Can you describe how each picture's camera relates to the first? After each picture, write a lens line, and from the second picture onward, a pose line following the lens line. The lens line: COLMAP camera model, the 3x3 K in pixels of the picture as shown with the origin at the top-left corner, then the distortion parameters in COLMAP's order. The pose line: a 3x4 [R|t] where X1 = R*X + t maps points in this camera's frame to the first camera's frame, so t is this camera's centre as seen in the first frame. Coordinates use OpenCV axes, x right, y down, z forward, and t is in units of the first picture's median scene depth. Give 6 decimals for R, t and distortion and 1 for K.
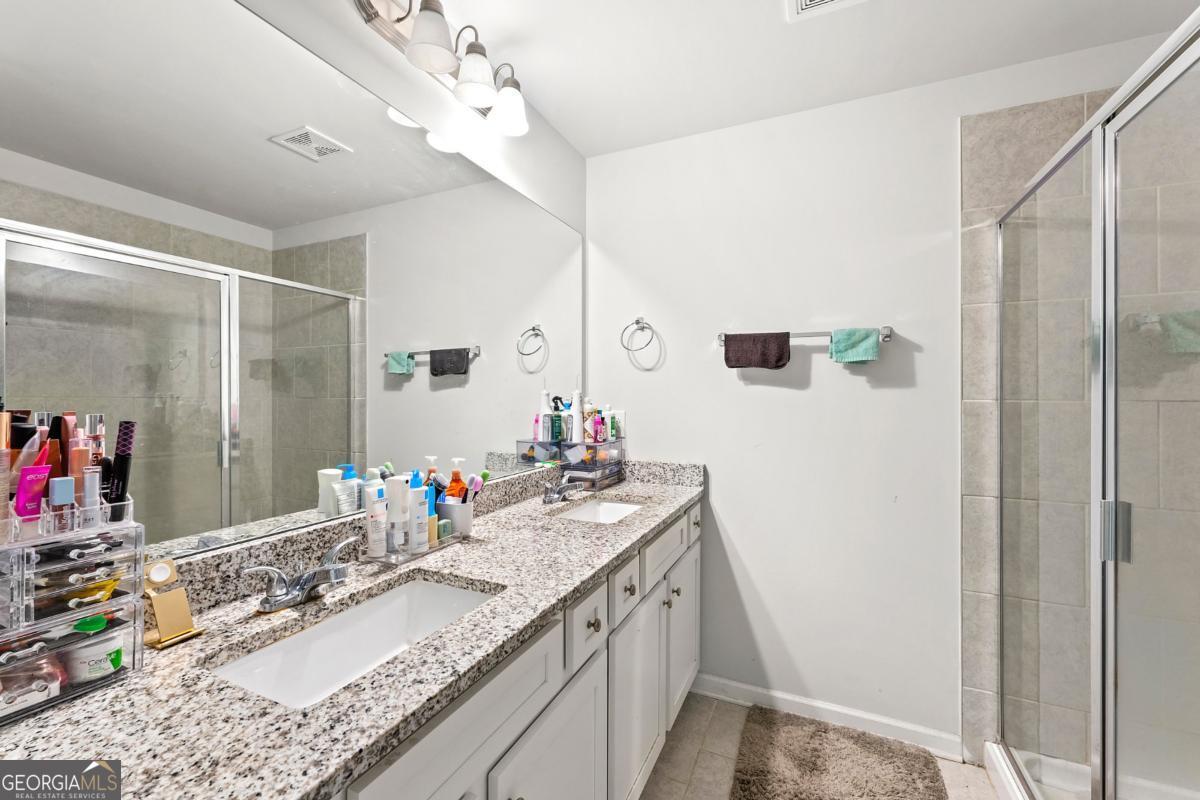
lens RADIAL K [[490.9, 0, 599.2], [0, 490.9, 391.8], [0, 0, 1]] dist [-0.000603, -0.000285]
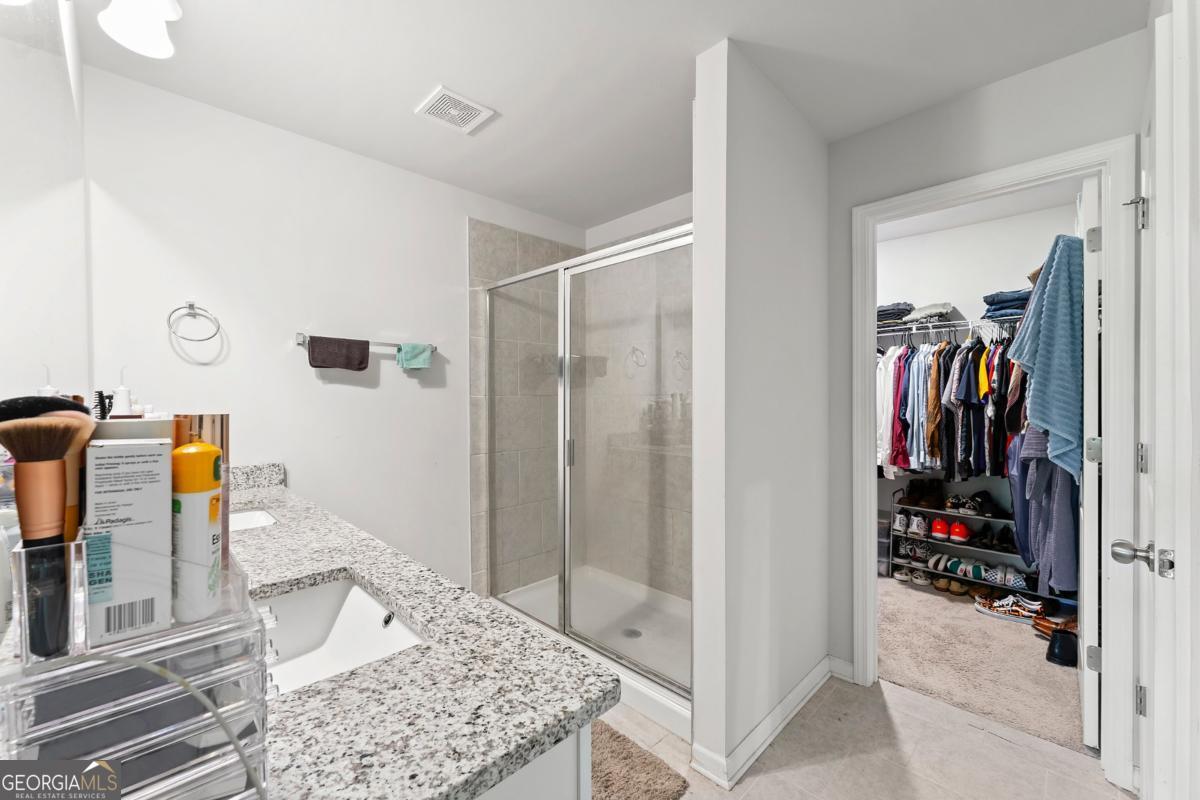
lens RADIAL K [[490.9, 0, 595.6], [0, 490.9, 398.0], [0, 0, 1]] dist [-0.000603, -0.000285]
pose [[0.345434, -0.009604, 0.938394, -0.620354], [-0.002666, 0.999934, 0.011215, 0.004721], [-0.938439, -0.006376, 0.345386, 0.066235]]
